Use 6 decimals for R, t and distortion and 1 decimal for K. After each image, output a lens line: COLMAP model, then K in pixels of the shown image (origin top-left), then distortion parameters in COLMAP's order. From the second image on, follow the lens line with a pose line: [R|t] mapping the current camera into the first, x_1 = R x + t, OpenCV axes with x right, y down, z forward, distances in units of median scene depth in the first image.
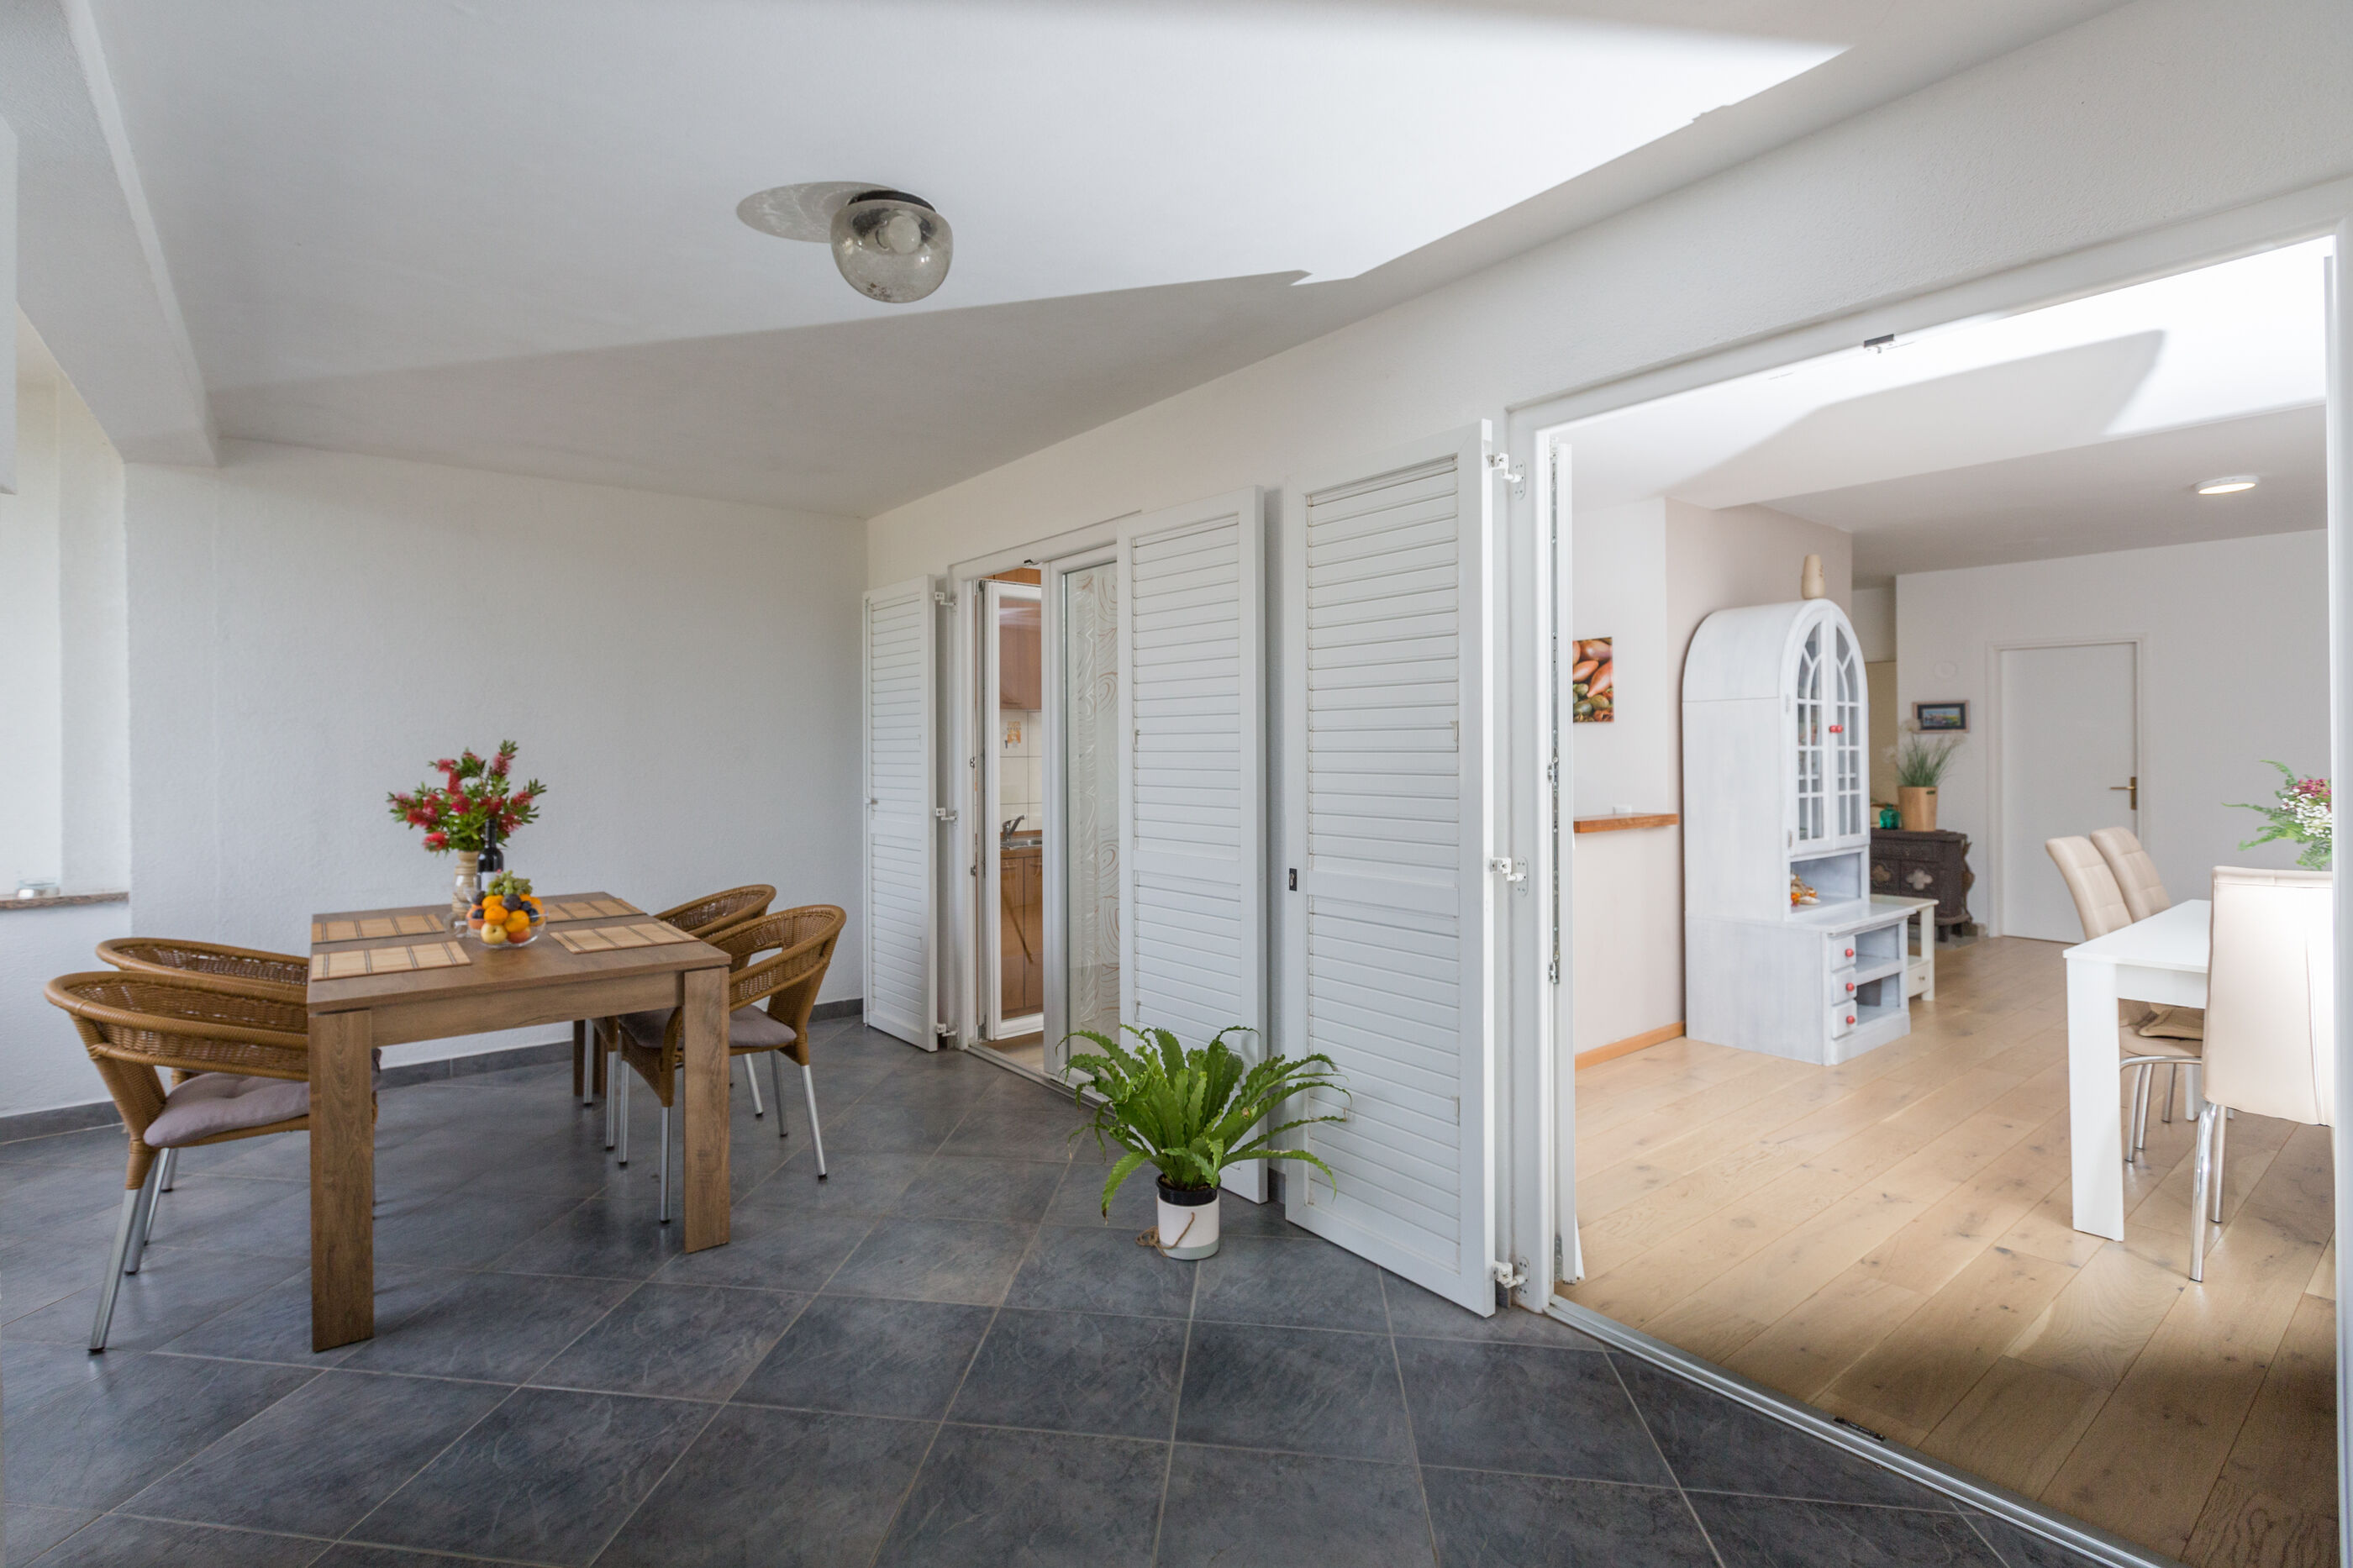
lens RADIAL K [[1072.3, 0, 1170.7], [0, 1072.3, 754.9], [0, 0, 1]] dist [-0.001429, 0.000143]
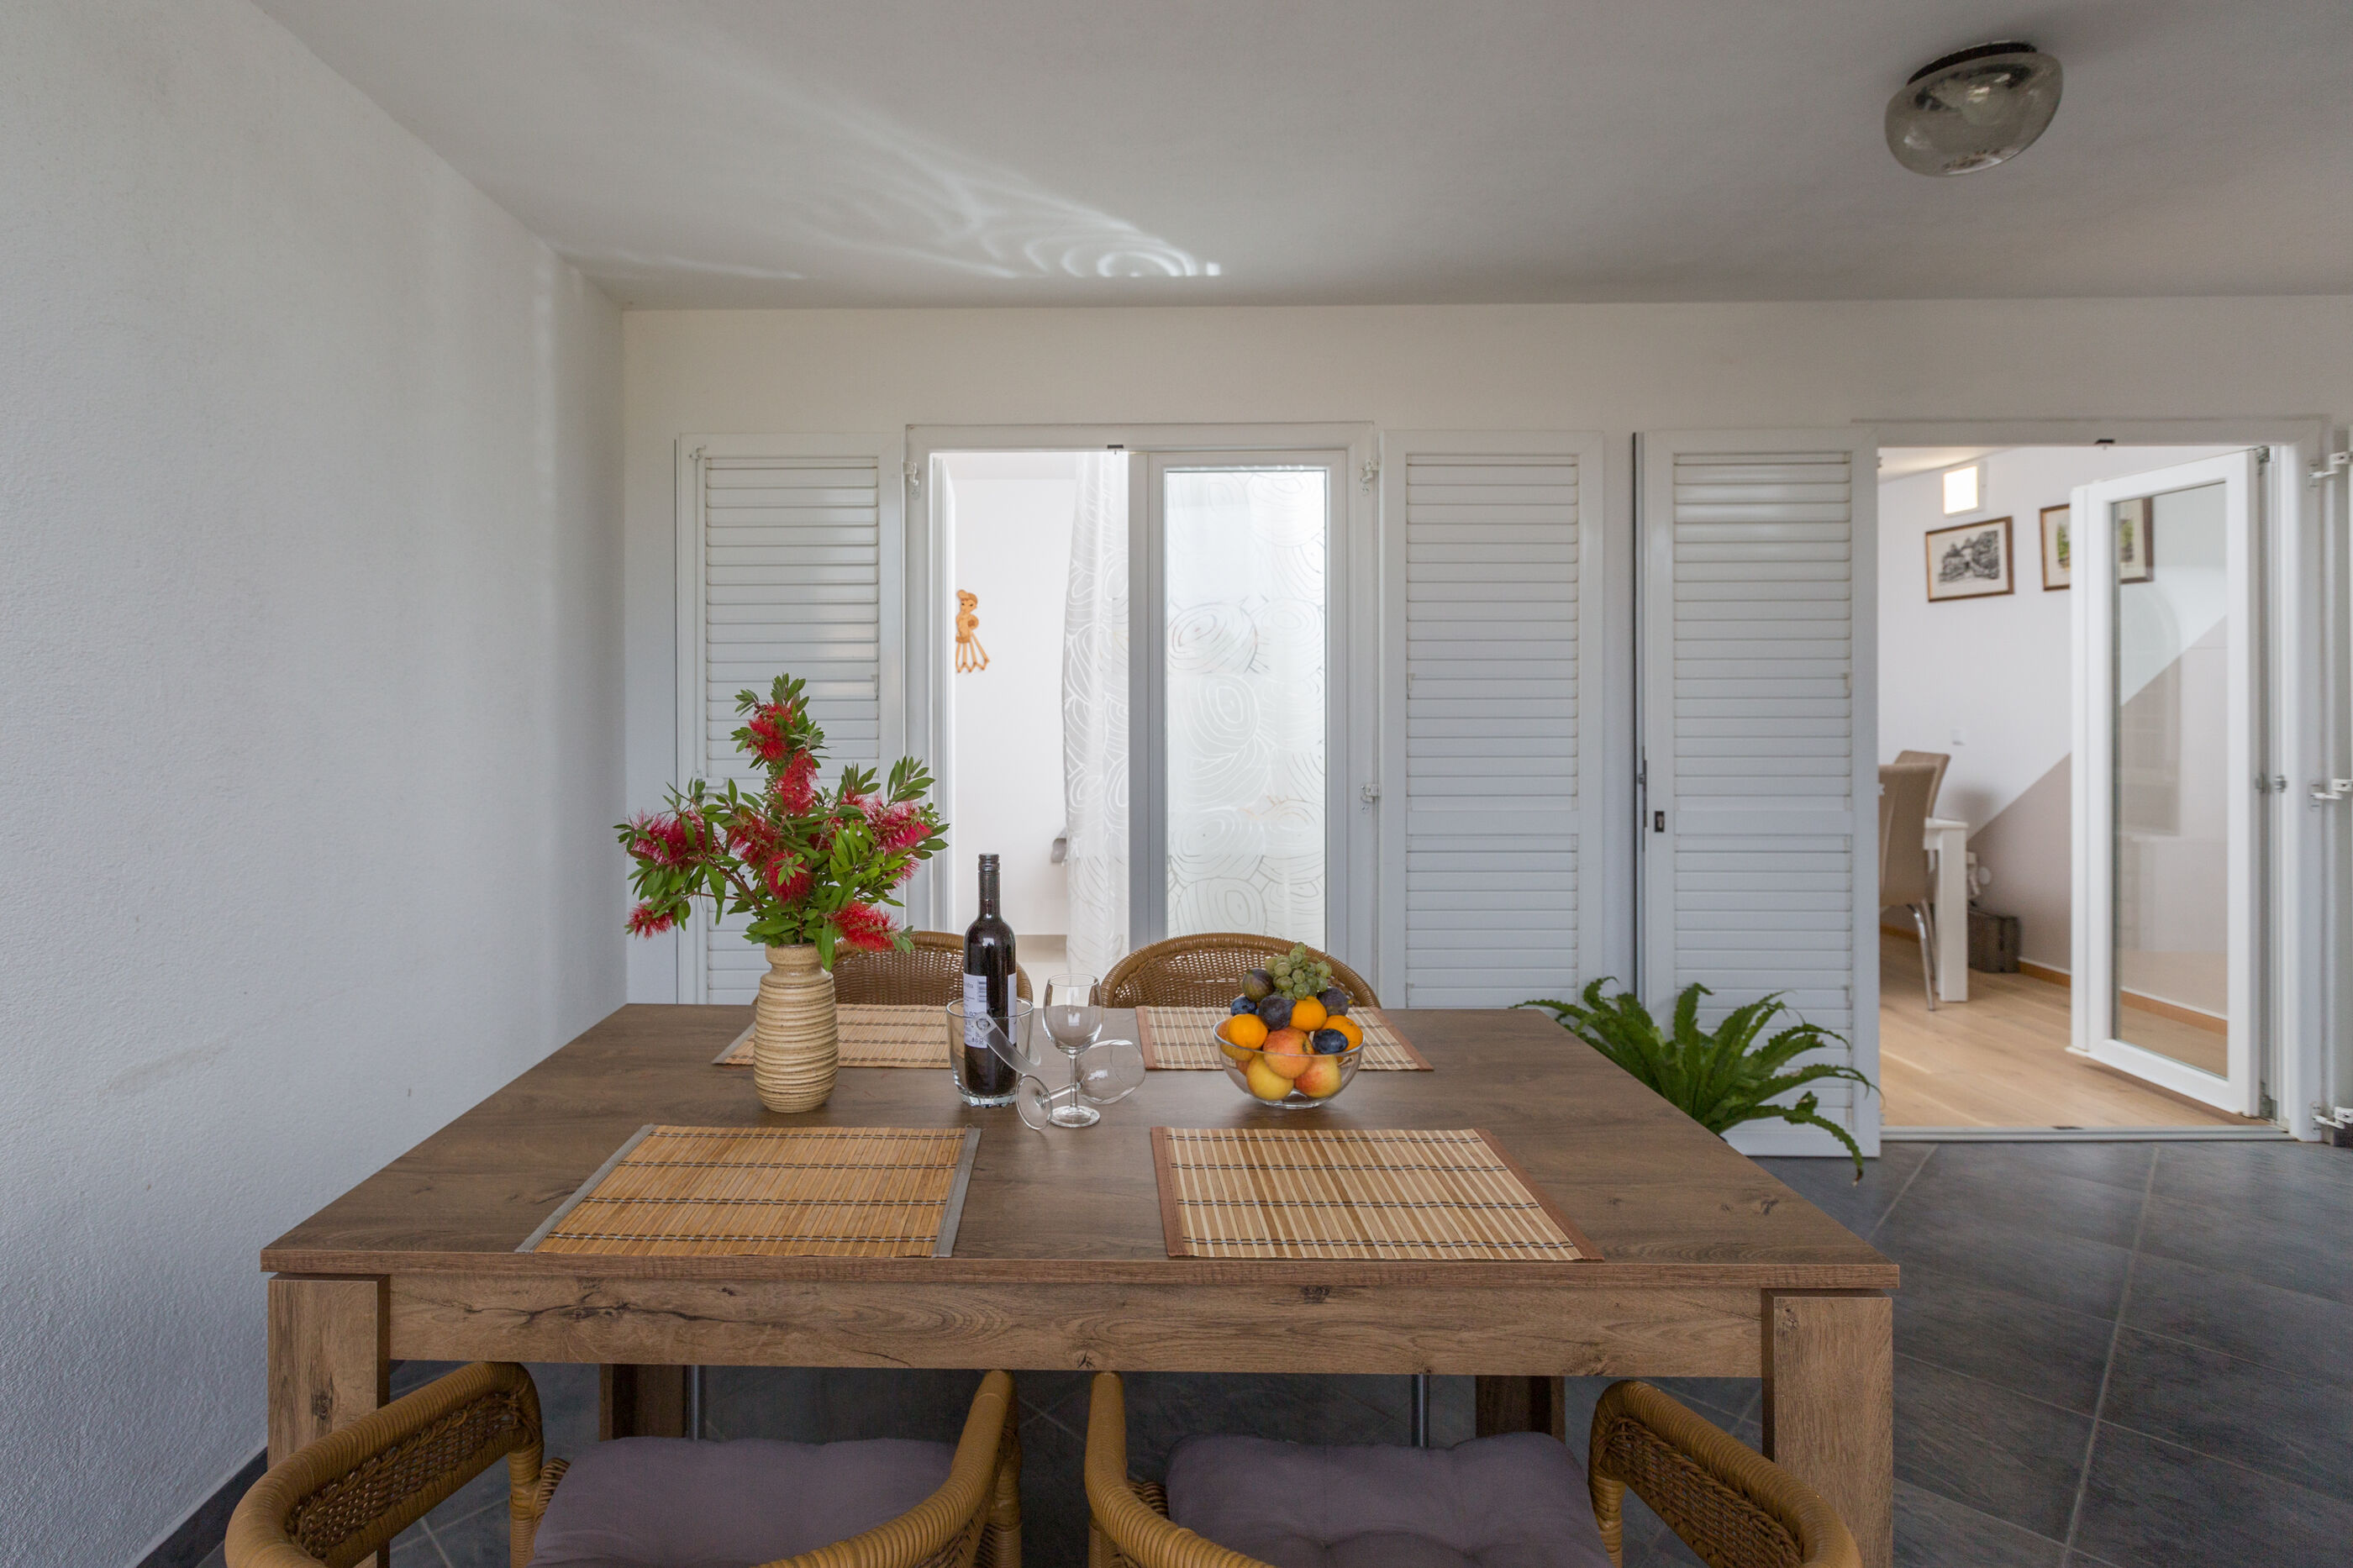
lens RADIAL K [[1127.8, 0, 1063.2], [0, 1127.8, 690.1], [0, 0, 1]] dist [0.005818, -0.005667]
pose [[0.635895, 0.001501, 0.771774, -1.085452], [-0.002868, 0.999996, 0.000417, -0.009131], [-0.771770, -0.002478, 0.635897, 0.748449]]
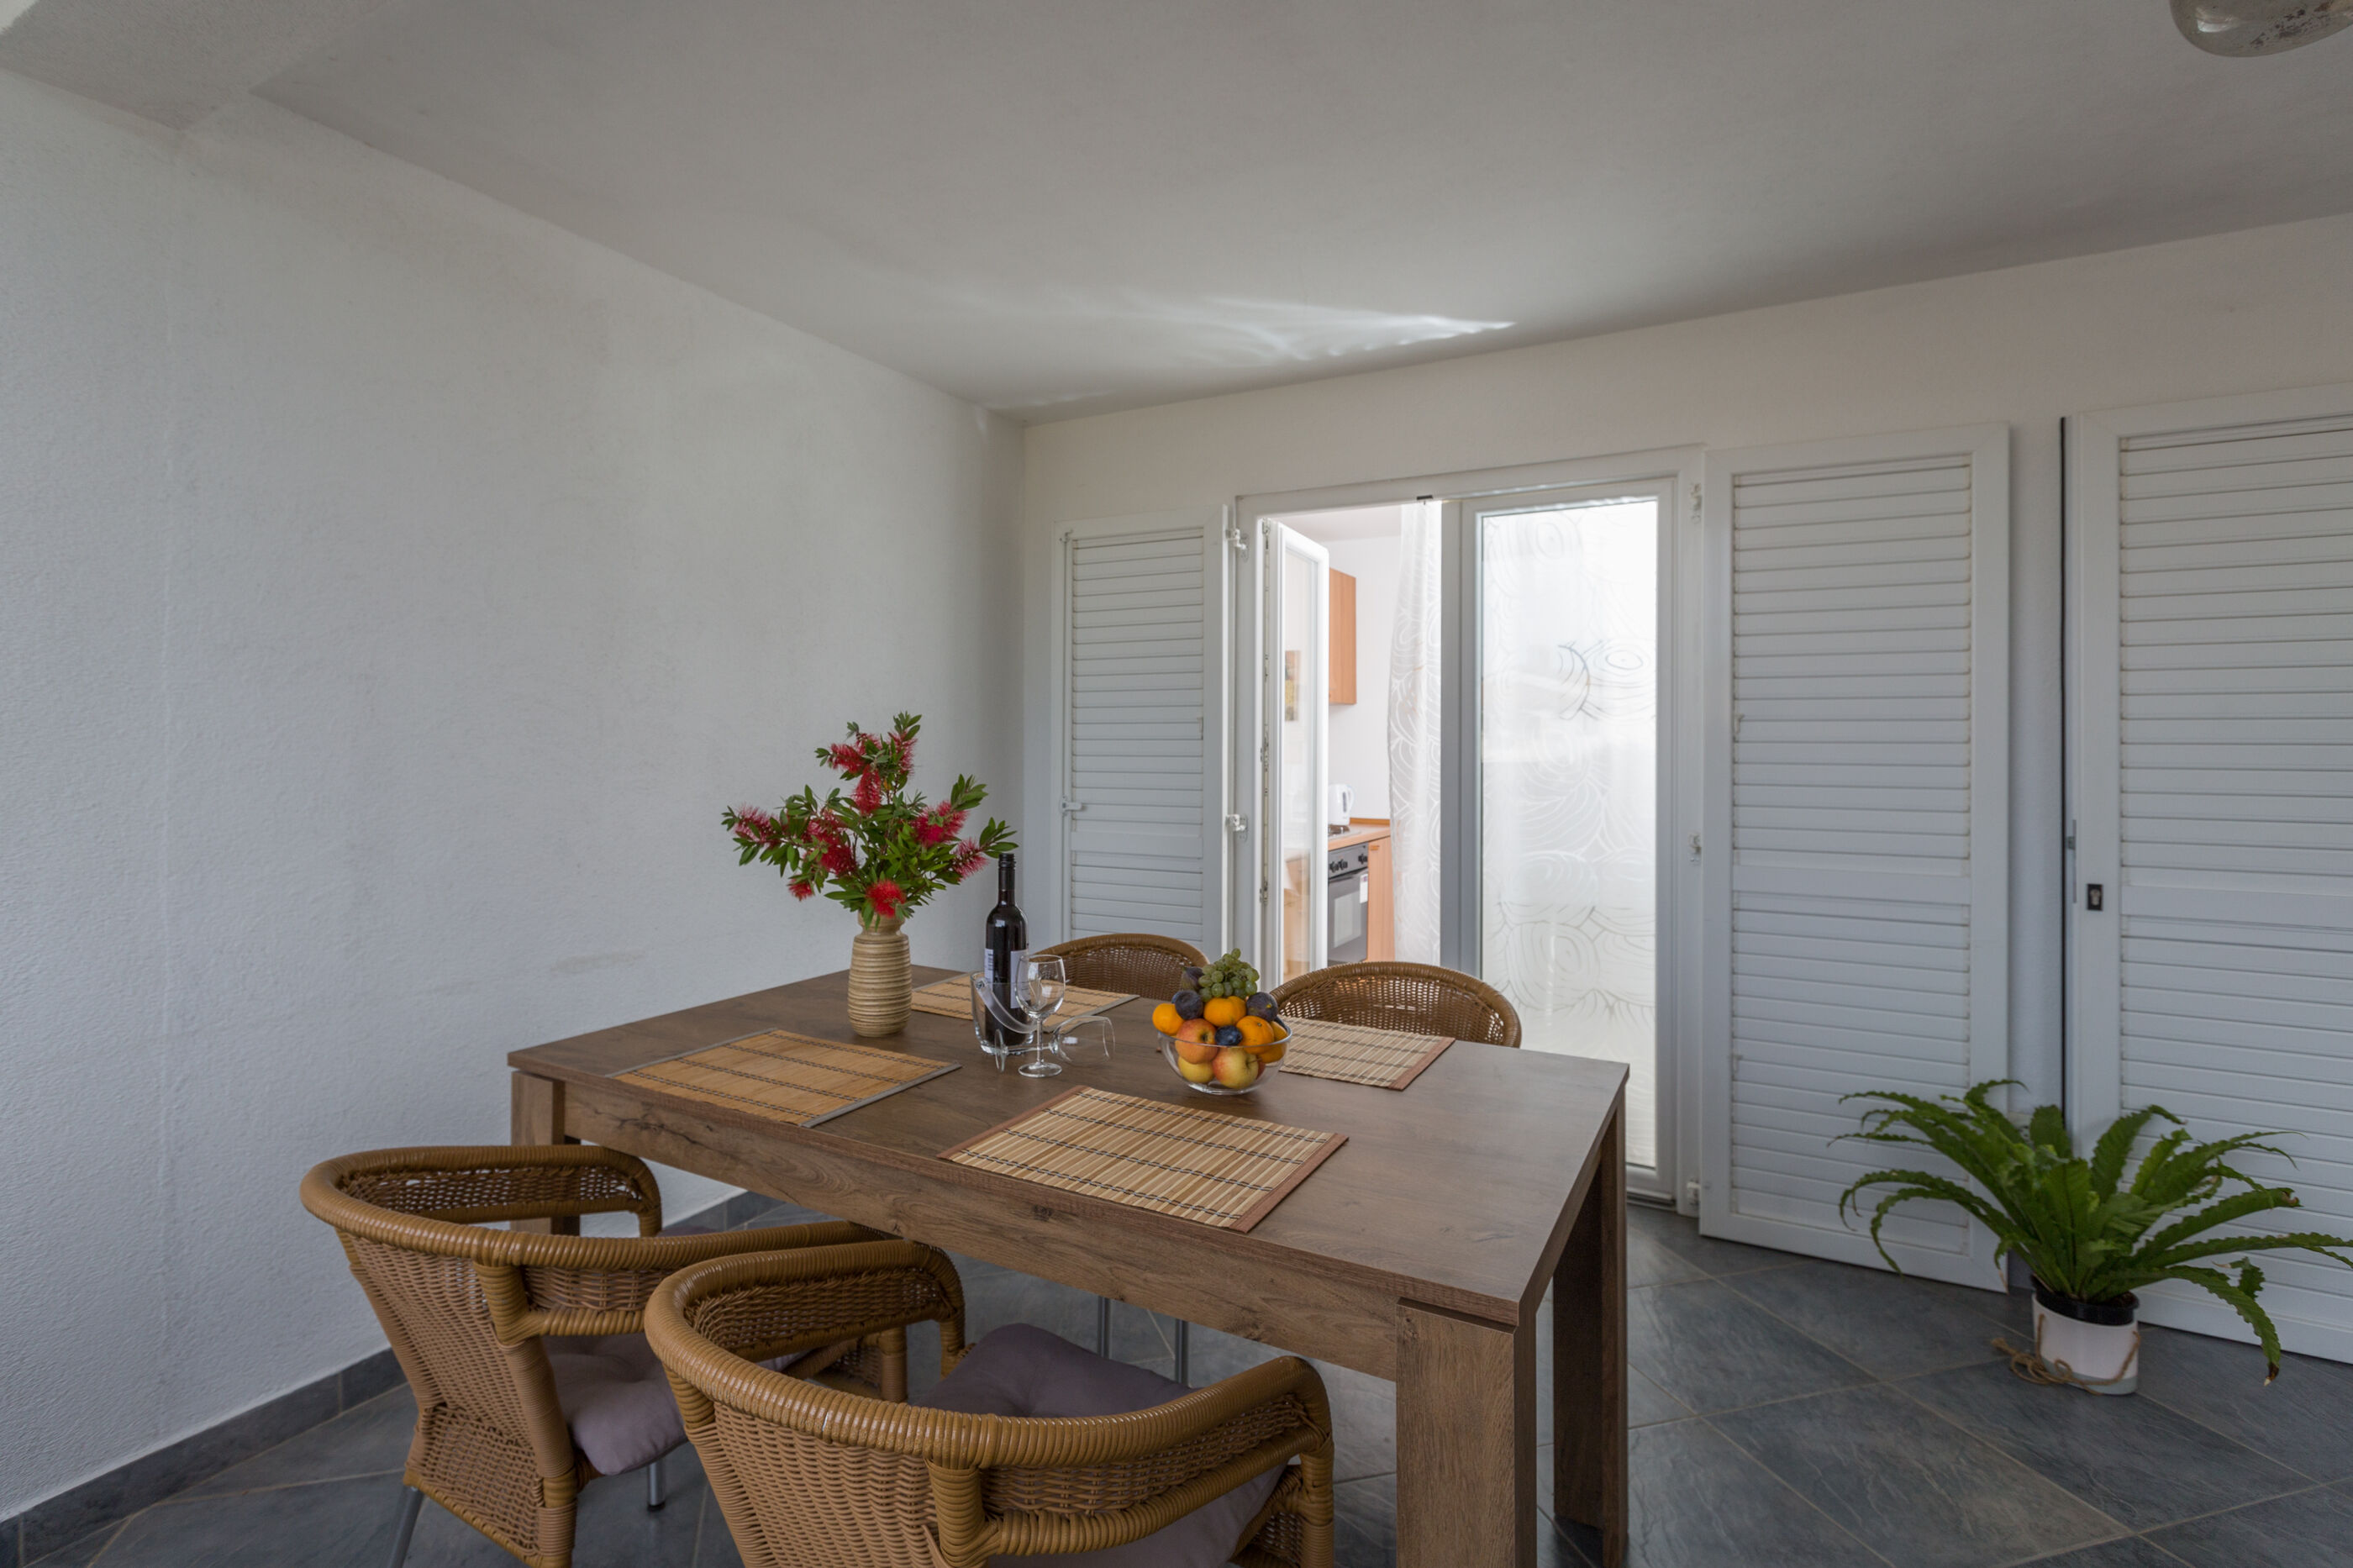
lens RADIAL K [[1089.7, 0, 1168.9], [0, 1089.7, 724.7], [0, 0, 1]] dist [-0.001397, -0.001087]
pose [[0.921148, 0.012210, 0.389021, -0.873115], [-0.008958, 0.999908, -0.010173, -0.002470], [-0.389110, 0.005886, 0.921173, 0.499080]]
